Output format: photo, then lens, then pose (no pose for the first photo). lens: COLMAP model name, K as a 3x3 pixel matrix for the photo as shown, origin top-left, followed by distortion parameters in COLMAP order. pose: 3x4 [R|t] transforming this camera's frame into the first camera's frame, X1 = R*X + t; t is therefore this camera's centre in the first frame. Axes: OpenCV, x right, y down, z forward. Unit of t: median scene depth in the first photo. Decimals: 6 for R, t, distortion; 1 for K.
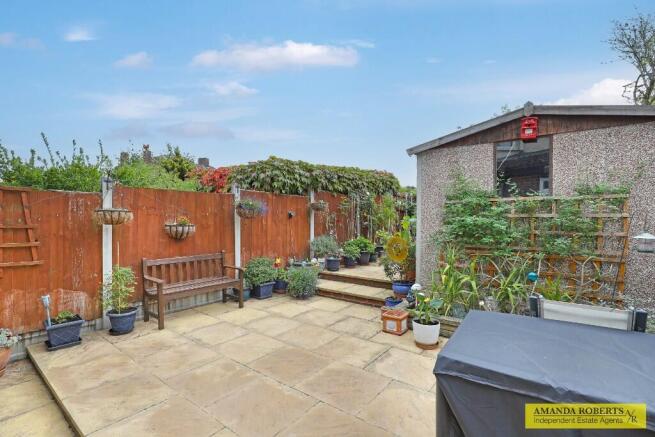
lens RADIAL K [[303.2, 0, 331.0], [0, 303.2, 215.8], [0, 0, 1]] dist [-0.022638, 0.000969]
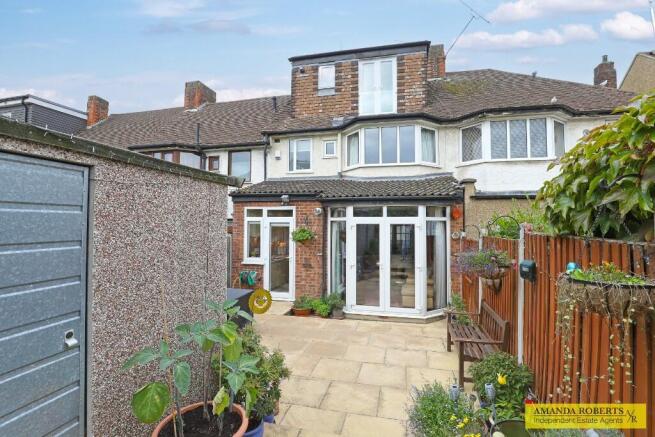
lens RADIAL K [[303.2, 0, 331.0], [0, 303.2, 215.8], [0, 0, 1]] dist [-0.022638, 0.000969]
pose [[-0.916173, -0.013147, -0.400568, 0.422965], [-0.000550, 0.999502, -0.031546, -0.159431], [0.400783, -0.028681, -0.915724, 2.071428]]
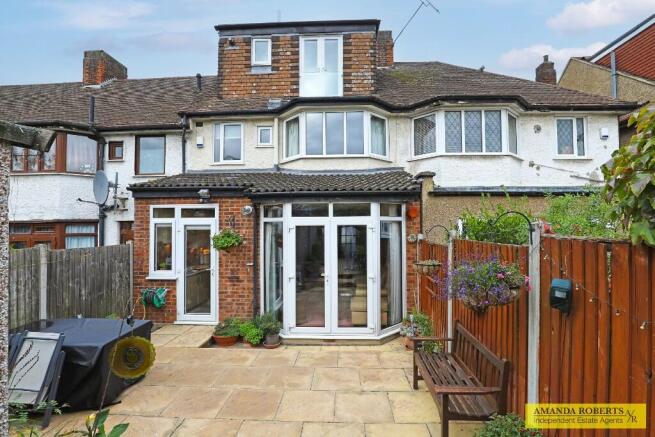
lens RADIAL K [[303.2, 0, 331.0], [0, 303.2, 215.8], [0, 0, 1]] dist [-0.022638, 0.000969]
pose [[-0.824522, -0.013218, -0.565675, 0.231853], [0.009541, 0.999260, -0.037257, -0.159137], [0.565749, -0.036116, -0.823786, 1.749988]]
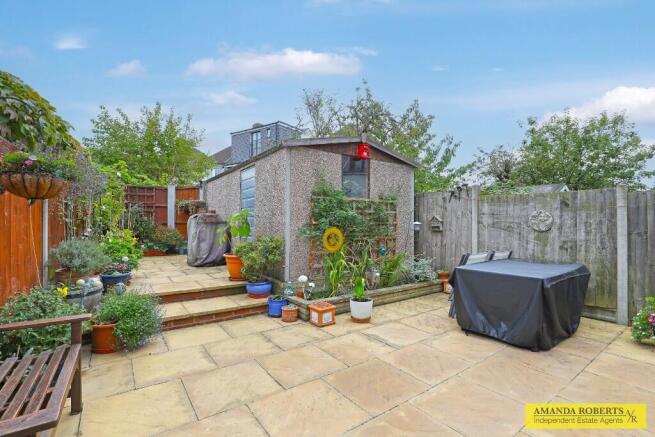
lens RADIAL K [[303.2, 0, 331.0], [0, 303.2, 215.8], [0, 0, 1]] dist [-0.022638, 0.000969]
pose [[0.292302, 0.019094, 0.956136, -0.768441], [-0.016924, 0.999747, -0.014792, 0.043535], [-0.956176, -0.011858, 0.292551, 0.713271]]
